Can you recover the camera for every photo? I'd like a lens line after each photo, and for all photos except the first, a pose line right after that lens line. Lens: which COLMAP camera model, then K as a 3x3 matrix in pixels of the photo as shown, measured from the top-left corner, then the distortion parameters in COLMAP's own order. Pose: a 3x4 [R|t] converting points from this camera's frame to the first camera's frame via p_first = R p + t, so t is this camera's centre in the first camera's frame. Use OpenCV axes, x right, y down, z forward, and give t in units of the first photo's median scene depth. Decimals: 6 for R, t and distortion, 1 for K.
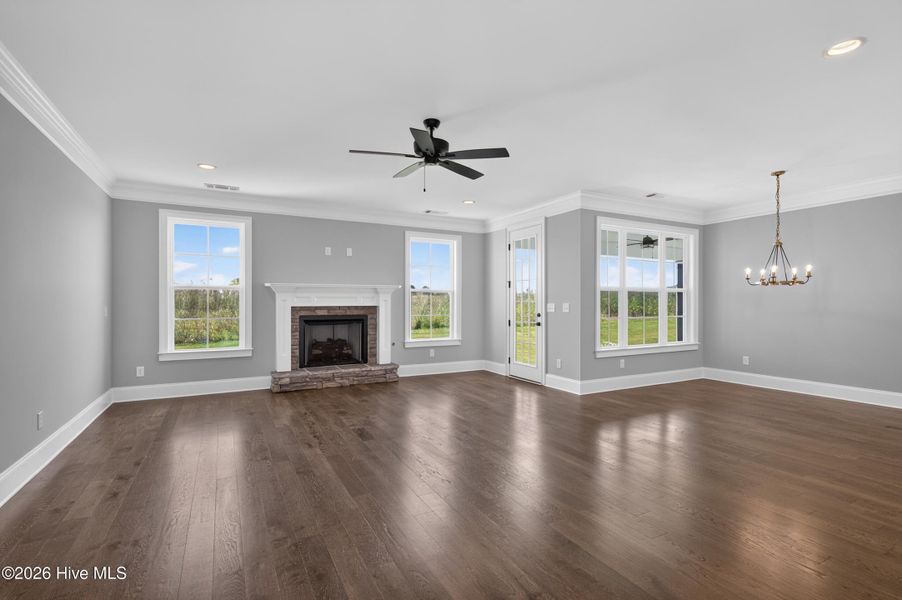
lens RADIAL K [[422.9, 0, 452.9], [0, 422.9, 302.6], [0, 0, 1]] dist [0.013037, -0.007540]
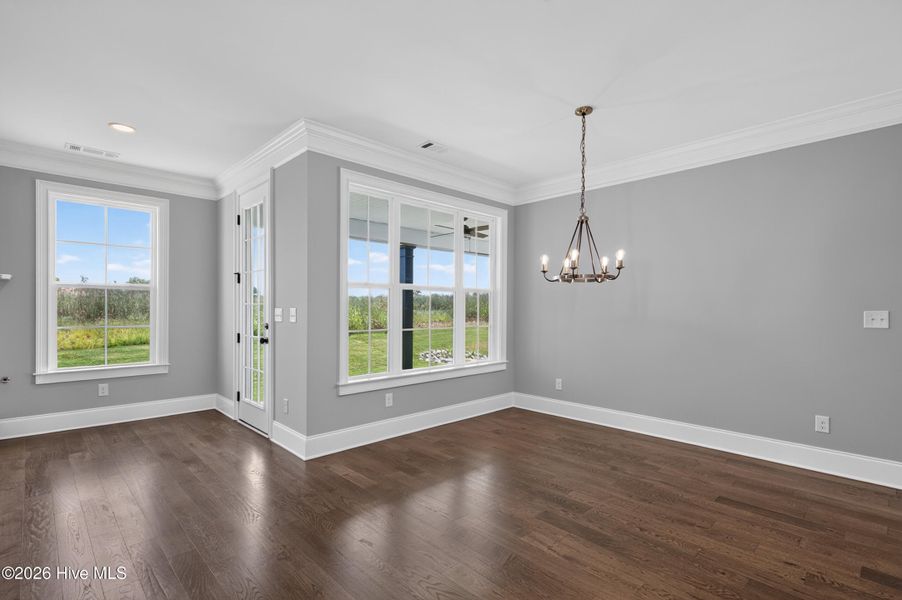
lens RADIAL K [[428.1, 0, 450.2], [0, 428.1, 309.5], [0, 0, 1]] dist [0.010936, -0.000412]
pose [[0.962472, 0.002709, 0.271369, 0.296162], [-0.004392, 0.999975, 0.005594, -0.000525], [-0.271347, -0.006576, 0.962459, 0.317787]]
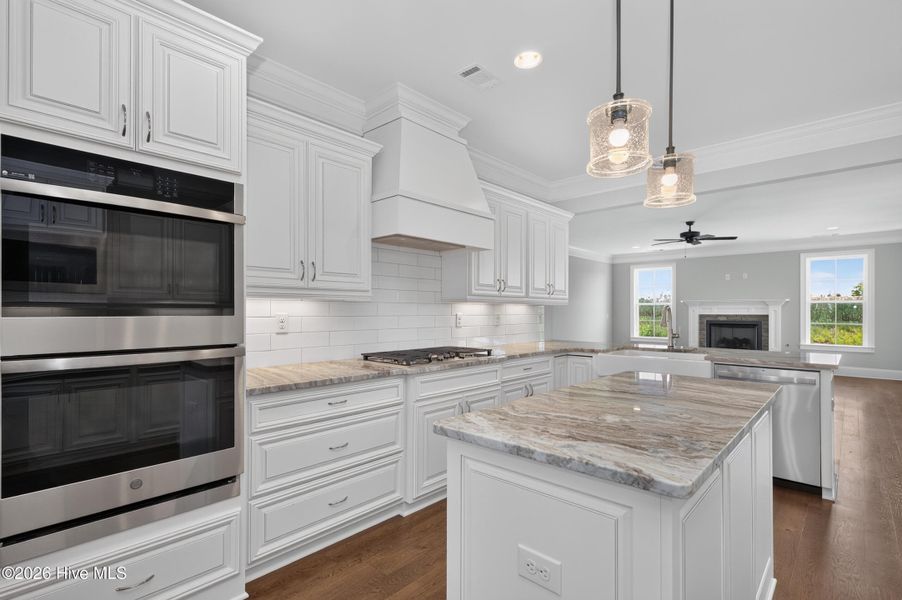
lens RADIAL K [[428.1, 0, 450.2], [0, 428.1, 309.5], [0, 0, 1]] dist [0.010936, -0.000412]
pose [[0.325204, -0.005189, -0.945630, 0.819130], [-0.001355, 0.999981, -0.005954, 0.000993], [0.945643, 0.003217, 0.325191, -0.404593]]
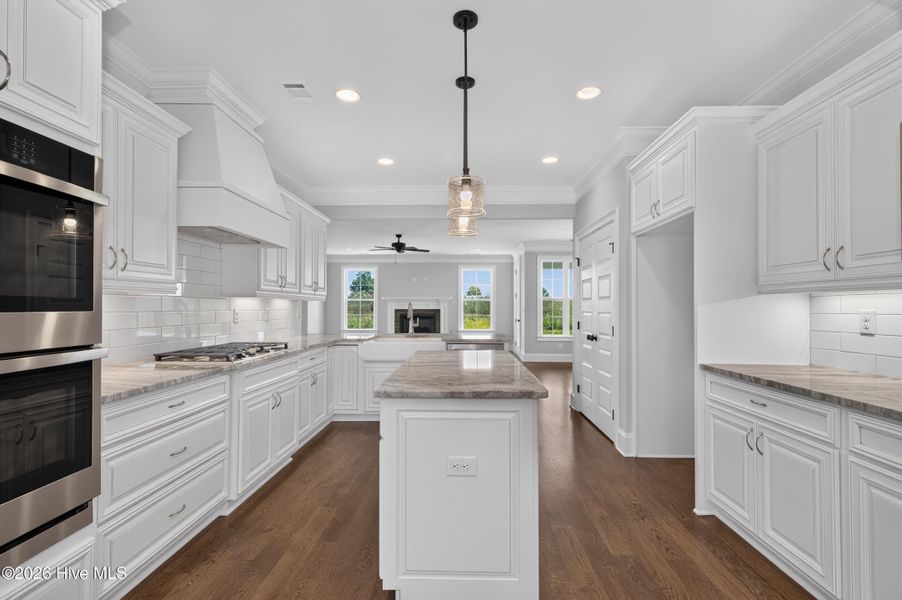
lens RADIAL K [[422.9, 0, 452.9], [0, 422.9, 302.6], [0, 0, 1]] dist [0.013037, -0.007540]
pose [[0.867914, -0.005553, -0.496684, 0.799261], [-0.000283, 0.999932, -0.011675, 0.001476], [0.496715, 0.010273, 0.867853, -0.552891]]
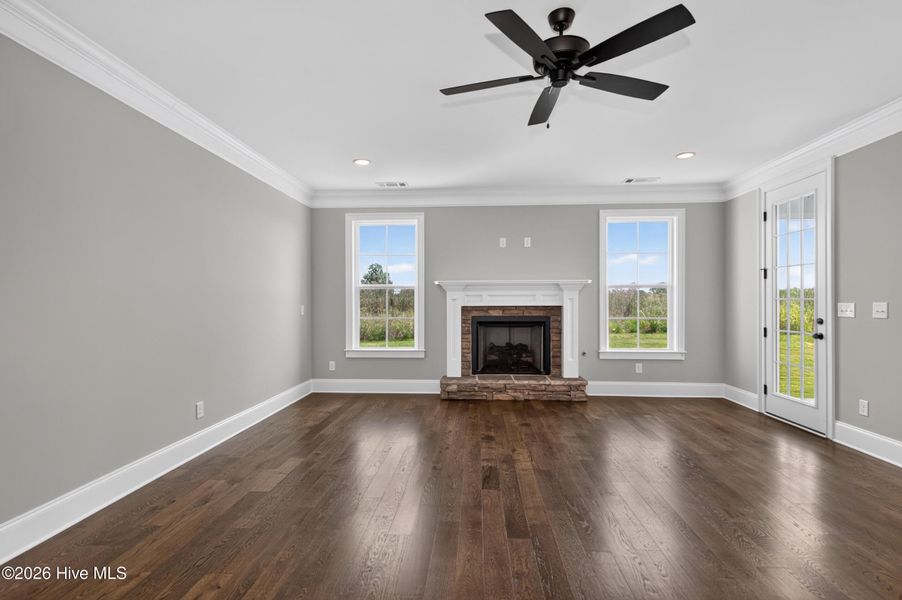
lens RADIAL K [[429.3, 0, 450.2], [0, 429.3, 302.1], [0, 0, 1]] dist [0.010453, -0.000181]
pose [[0.850045, -0.001288, -0.526708, 0.079318], [0.001670, 0.999999, 0.000249, 0.000296], [0.526707, -0.001091, 0.850046, 0.195352]]
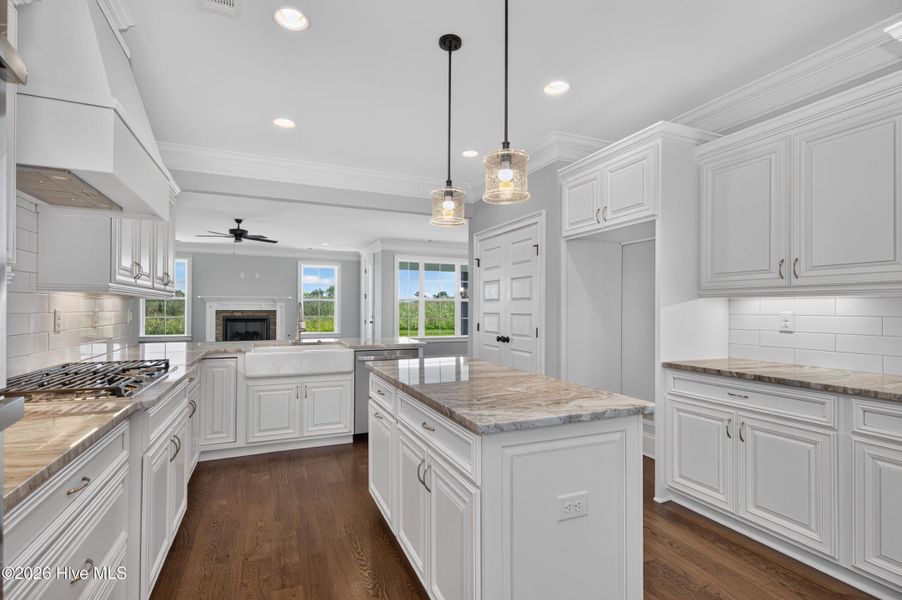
lens RADIAL K [[428.1, 0, 450.2], [0, 428.1, 309.5], [0, 0, 1]] dist [0.010936, -0.000412]
pose [[0.996389, 0.002941, -0.084858, 0.626397], [-0.002805, 0.999995, 0.001724, 0.001059], [0.084863, -0.001480, 0.996392, -0.540756]]
